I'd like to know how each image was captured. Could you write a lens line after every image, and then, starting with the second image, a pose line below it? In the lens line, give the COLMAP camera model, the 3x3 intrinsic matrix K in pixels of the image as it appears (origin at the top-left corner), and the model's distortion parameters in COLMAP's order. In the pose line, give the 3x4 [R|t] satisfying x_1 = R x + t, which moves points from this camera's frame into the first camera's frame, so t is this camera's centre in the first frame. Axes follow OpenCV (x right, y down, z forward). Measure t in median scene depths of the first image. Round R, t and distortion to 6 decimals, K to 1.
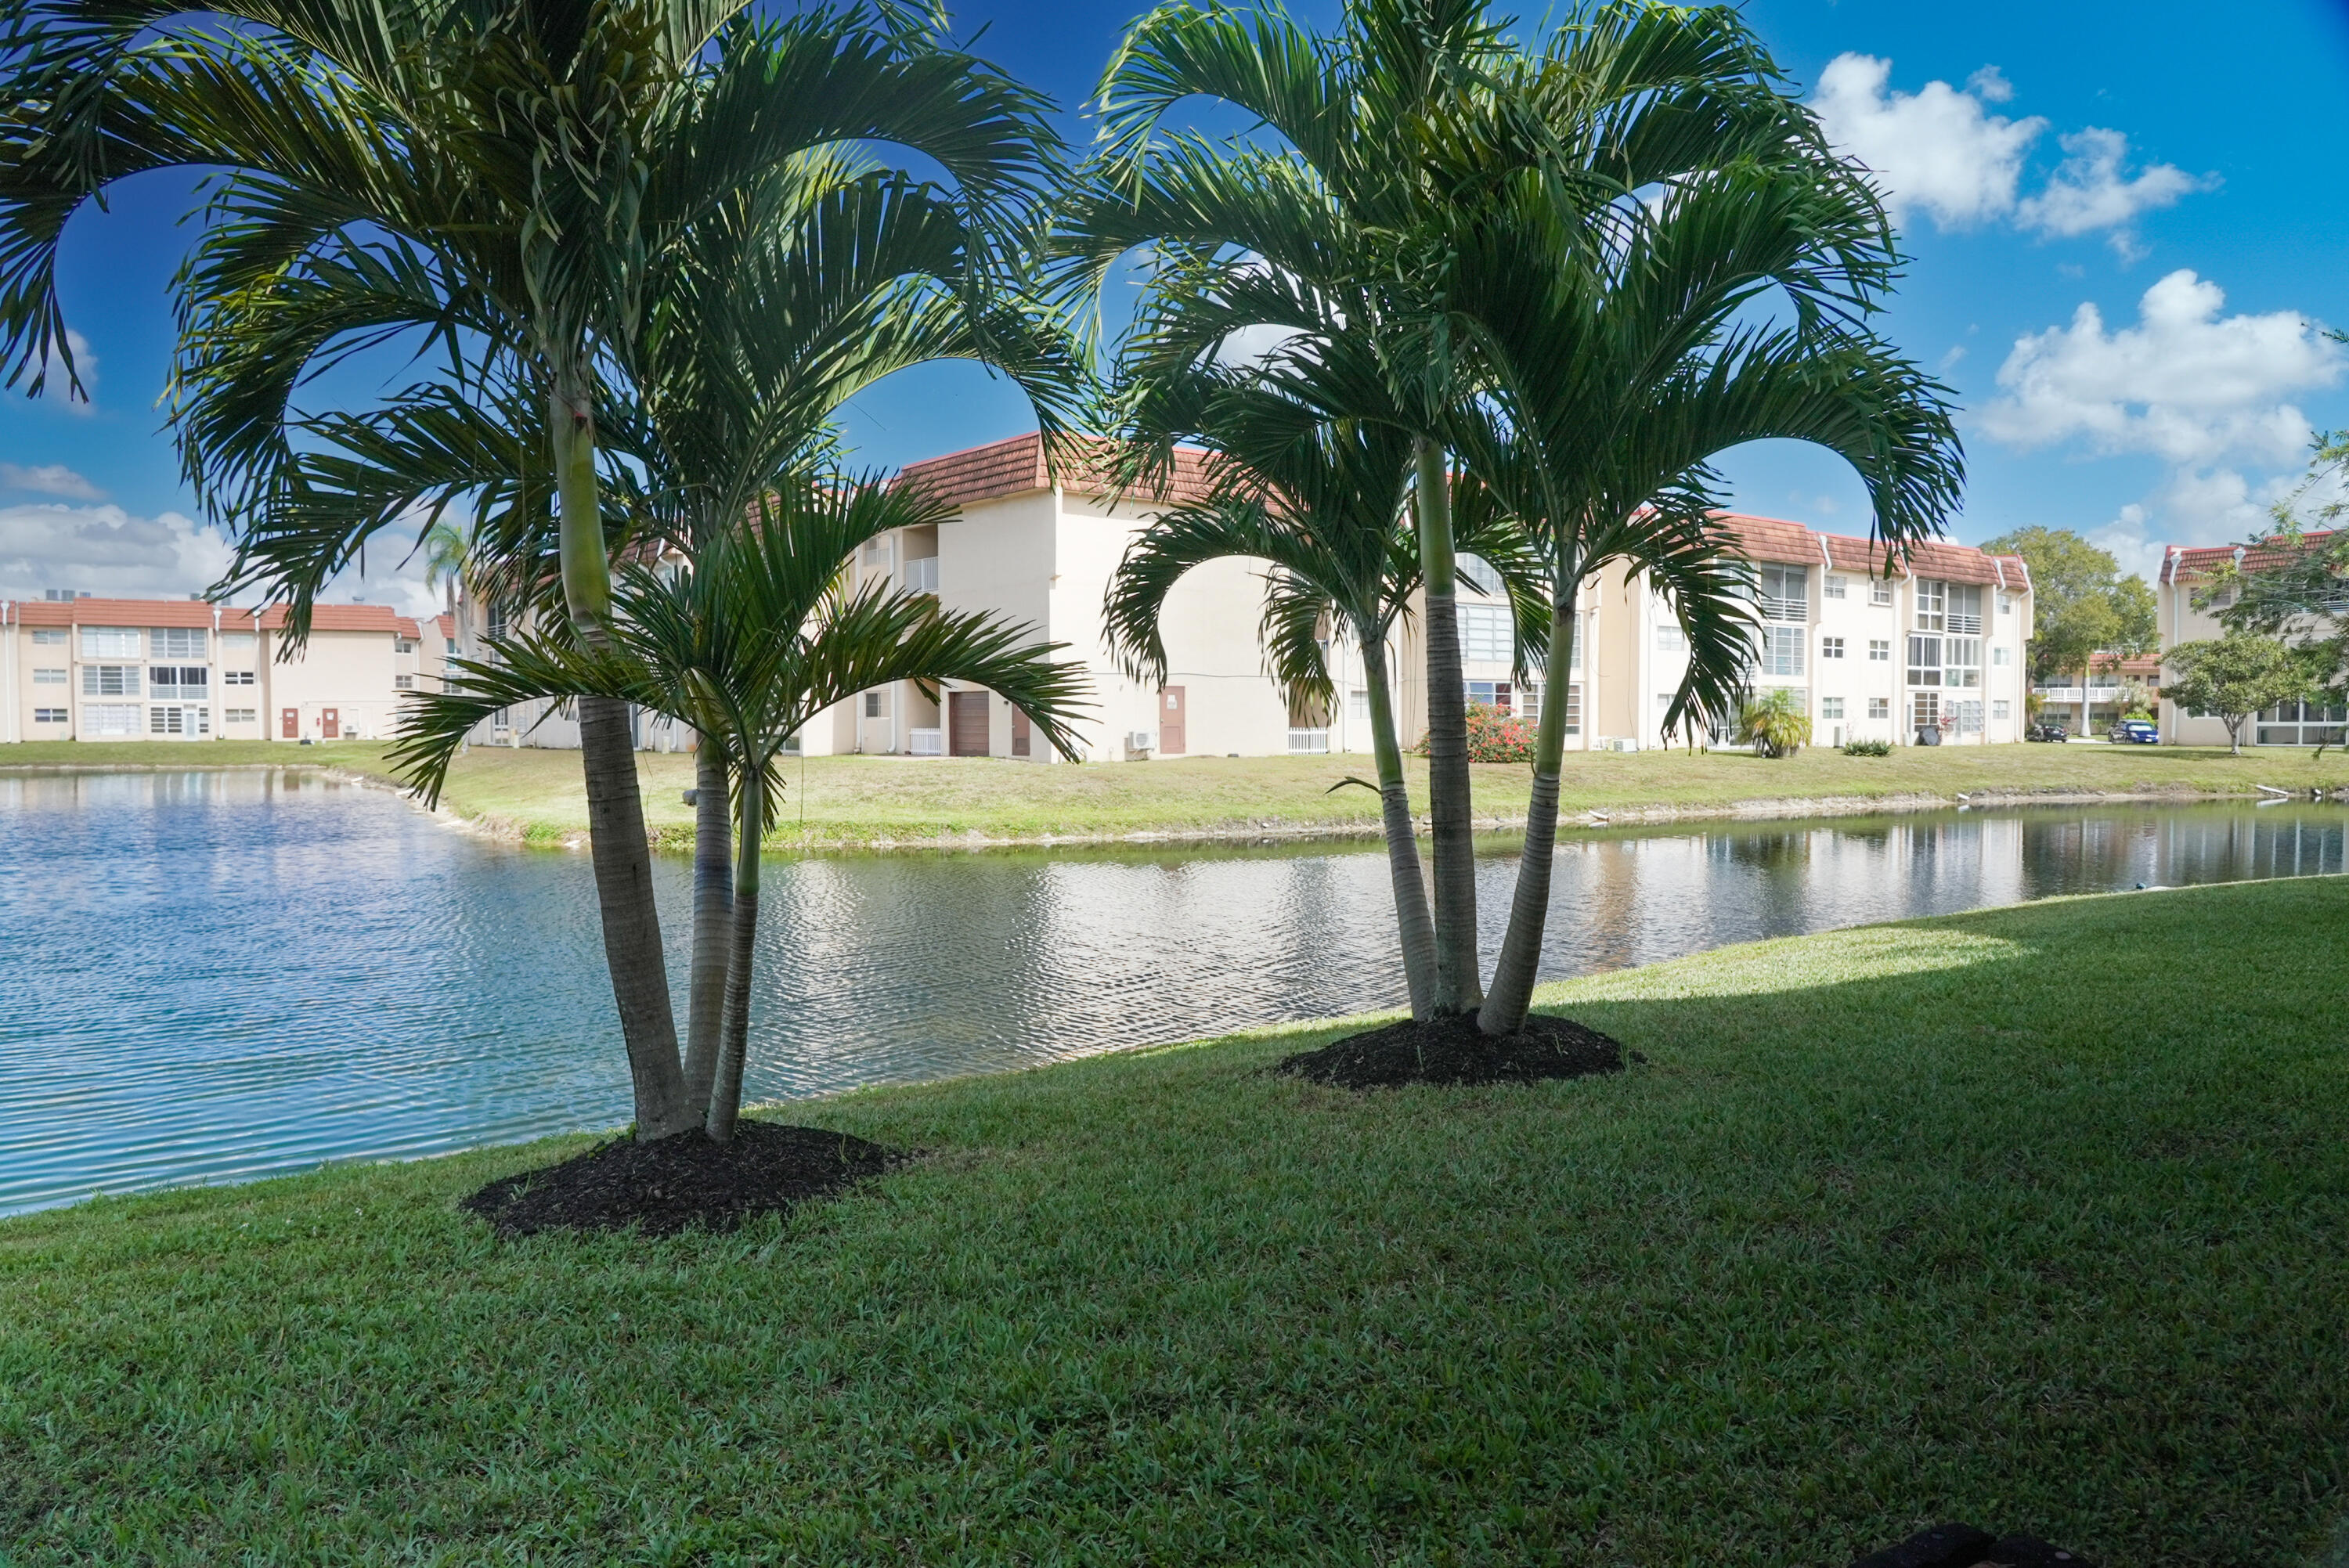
lens RADIAL K [[1609.3, 0, 1179.1], [0, 1609.3, 792.8], [0, 0, 1]] dist [-0.026120, 0.019201]
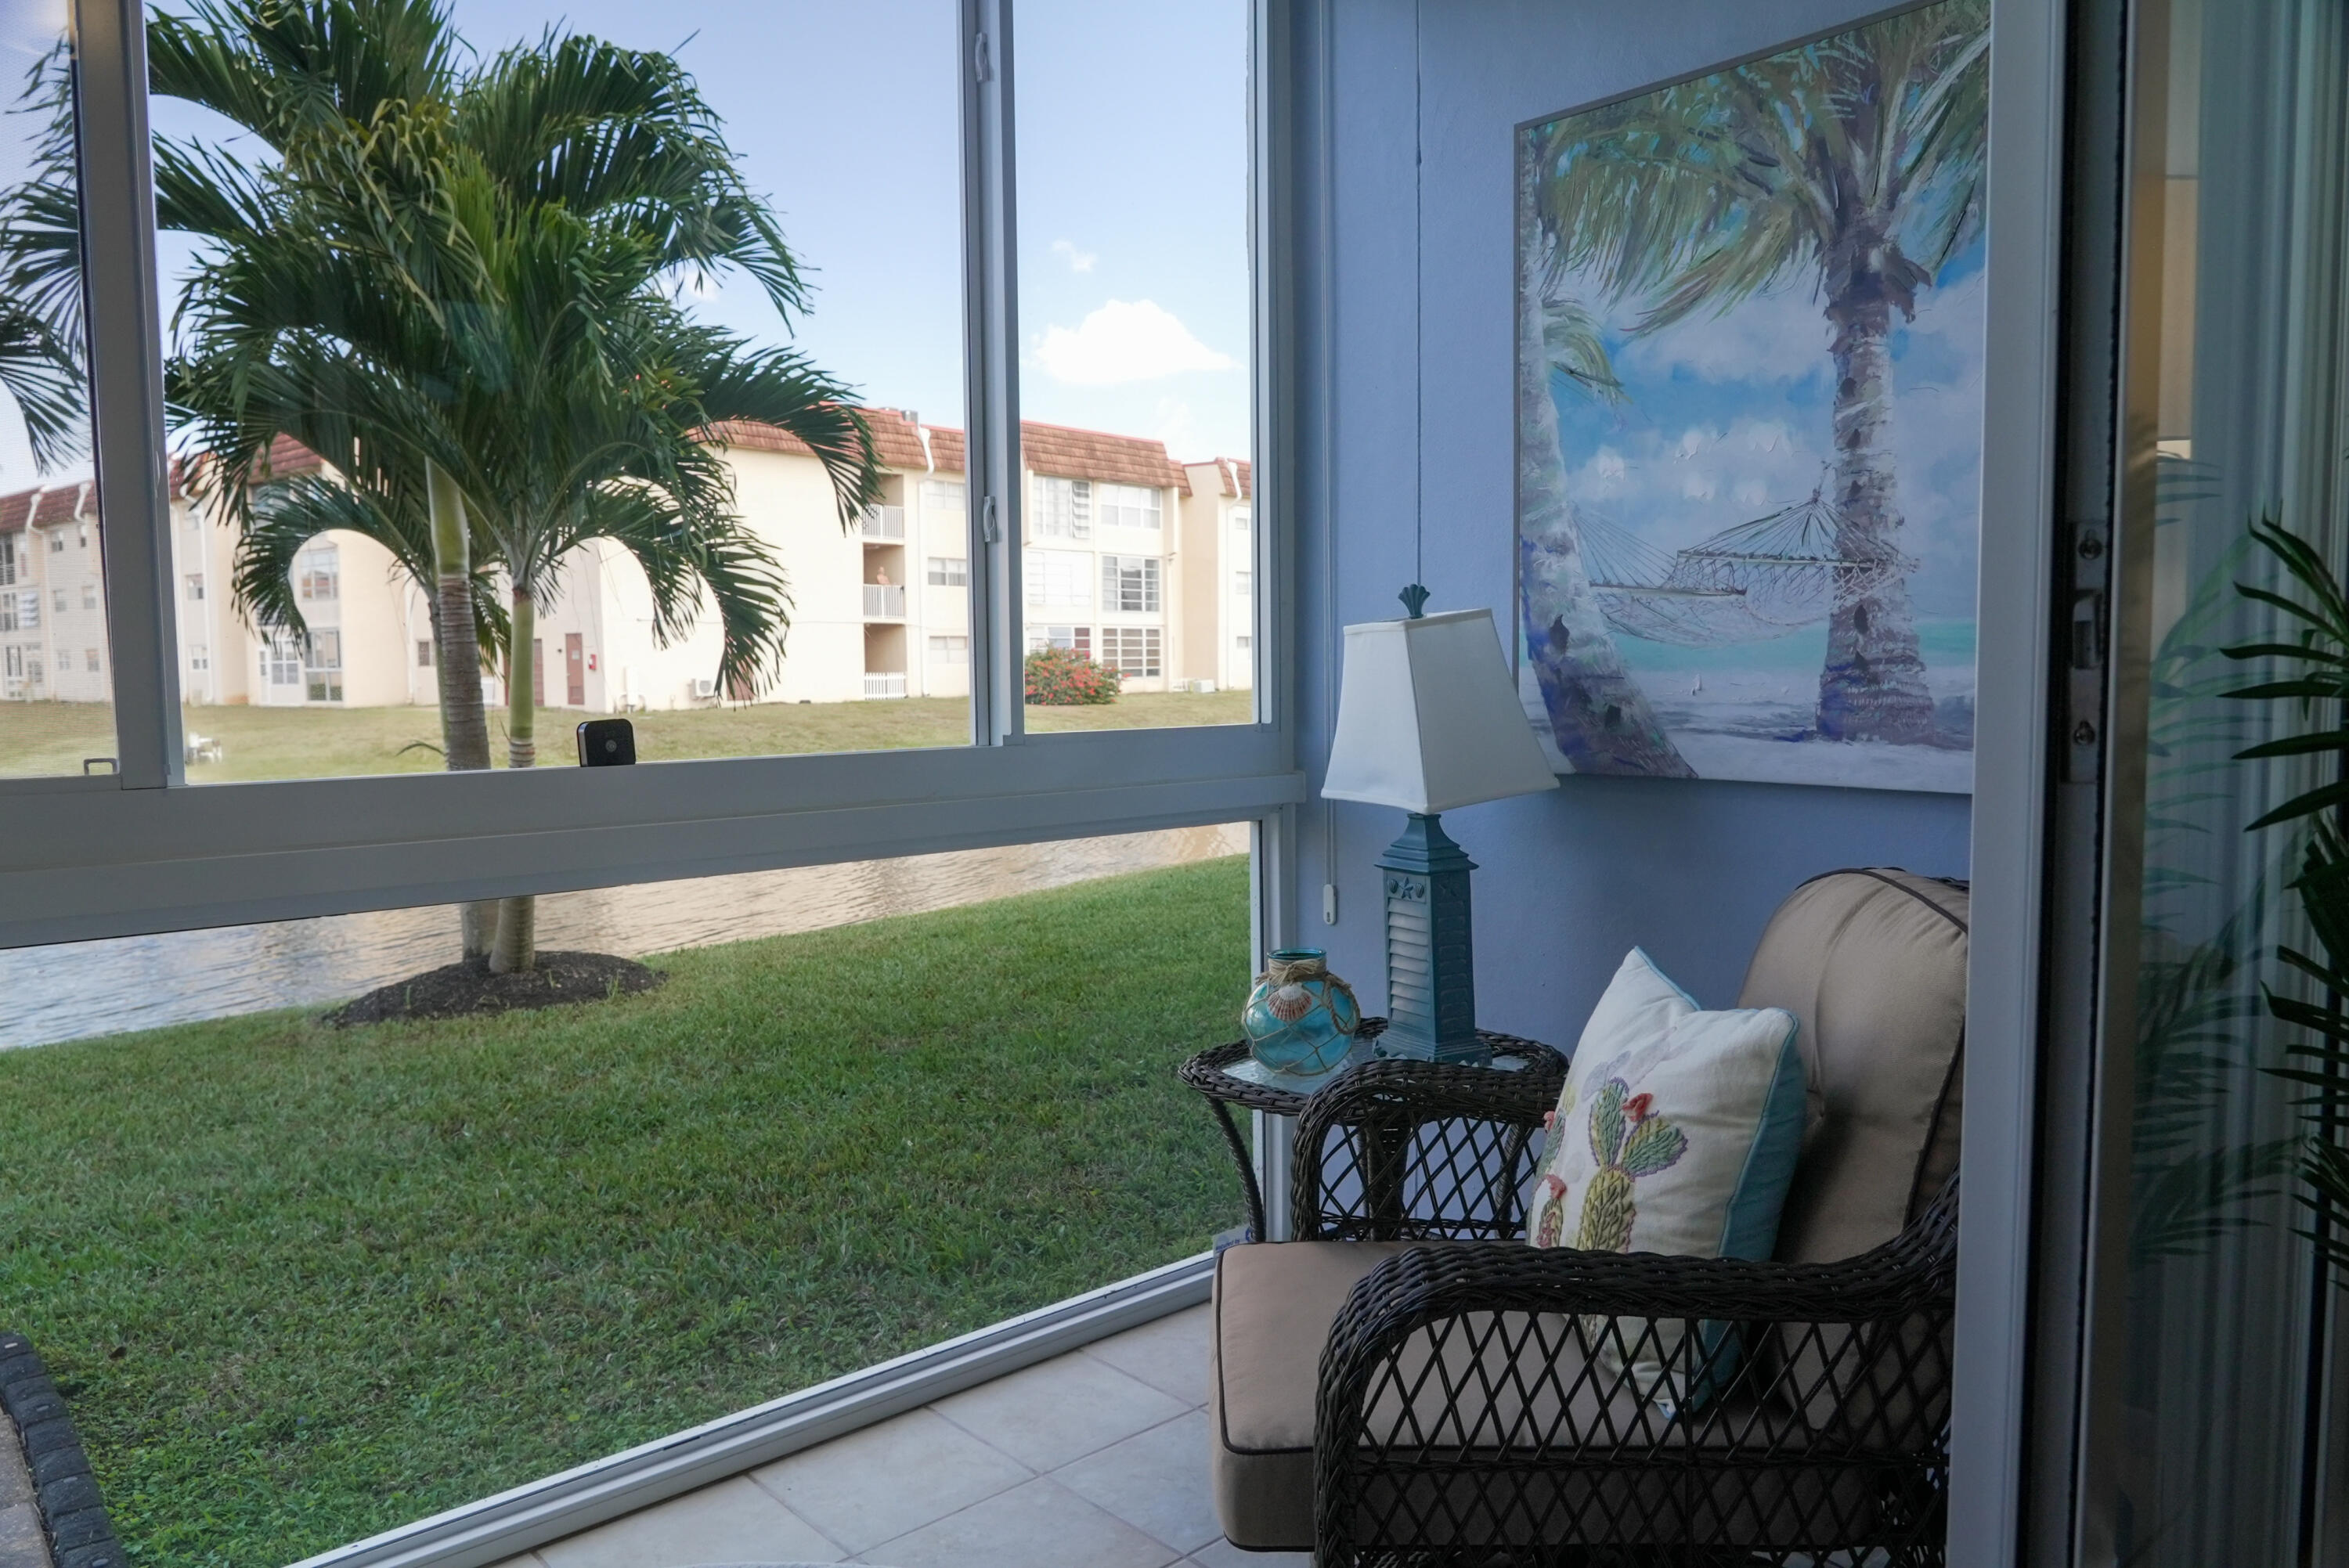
lens RADIAL K [[1609.3, 0, 1194.8], [0, 1609.3, 787.4], [0, 0, 1]] dist [-0.026120, 0.019201]
pose [[0.978814, -0.024693, 0.203259, 0.082657], [0.017802, 0.999205, 0.035666, -0.001472], [-0.203978, -0.031292, 0.978475, -0.032792]]
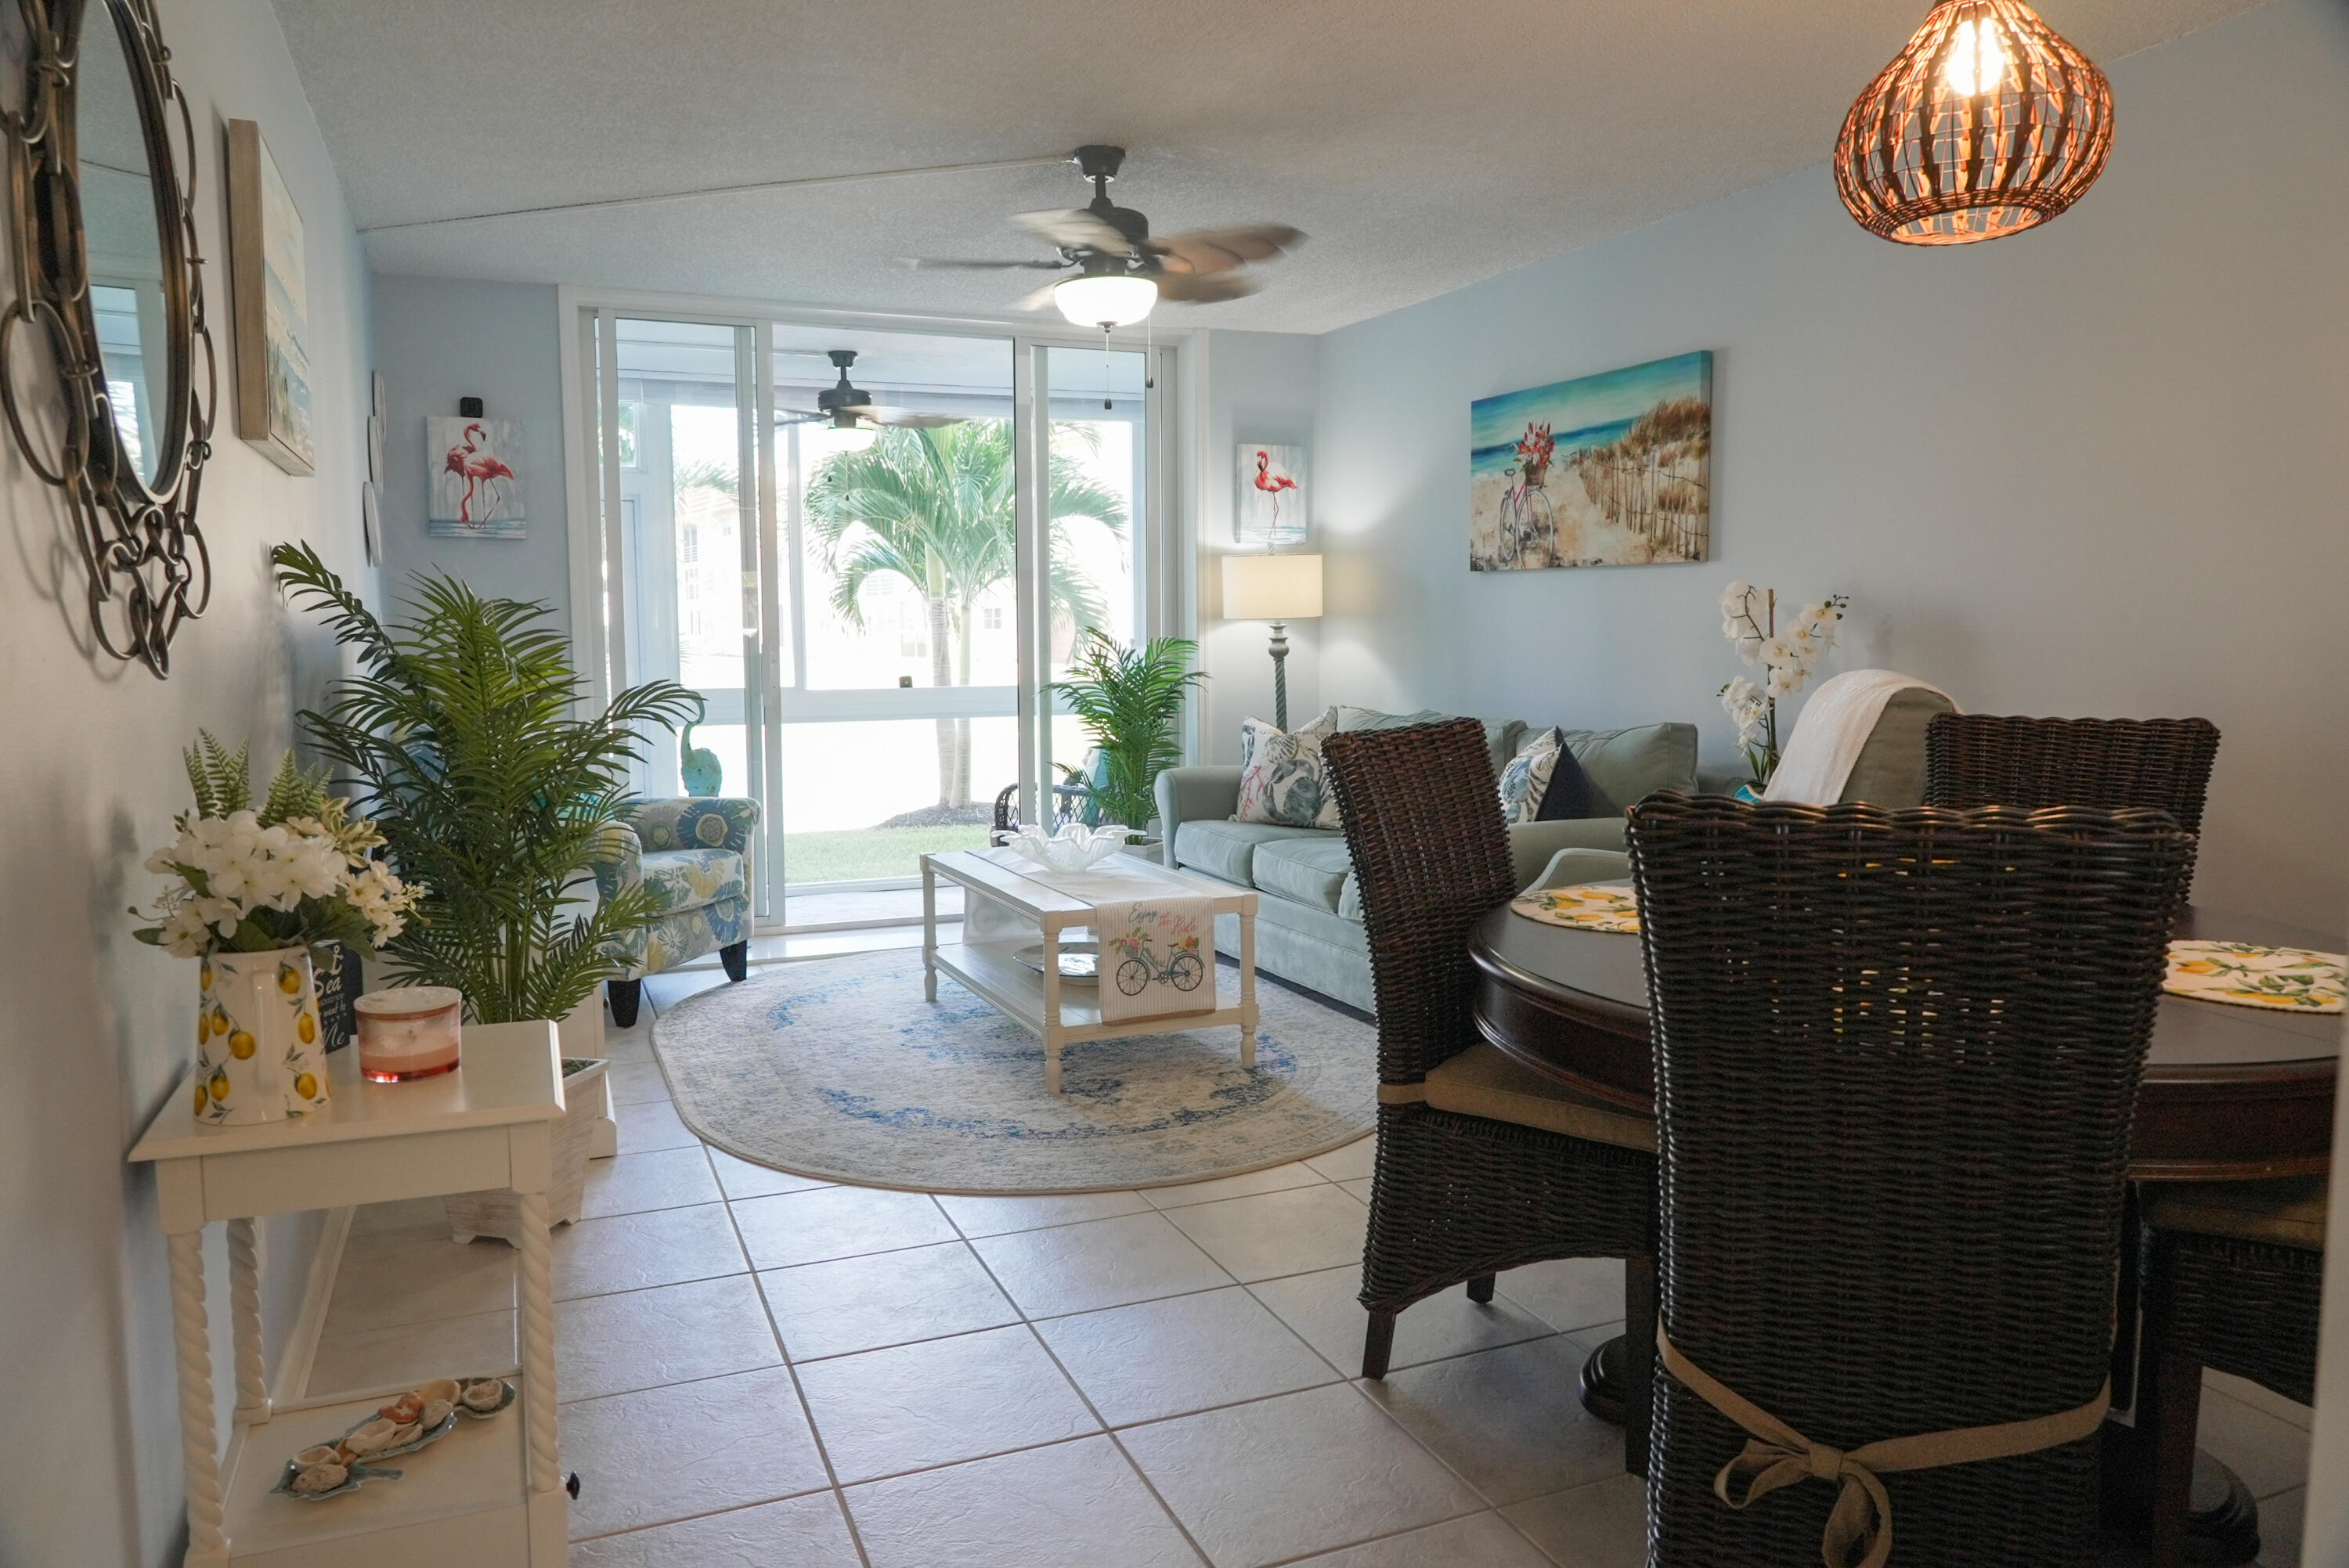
lens RADIAL K [[1609.3, 0, 1171.9], [0, 1609.3, 791.9], [0, 0, 1]] dist [-0.026120, 0.019201]
pose [[0.990386, 0.011772, -0.137830, 0.142491], [-0.003602, 0.998229, 0.059374, 0.000583], [0.138285, -0.058307, 0.988675, -0.191682]]
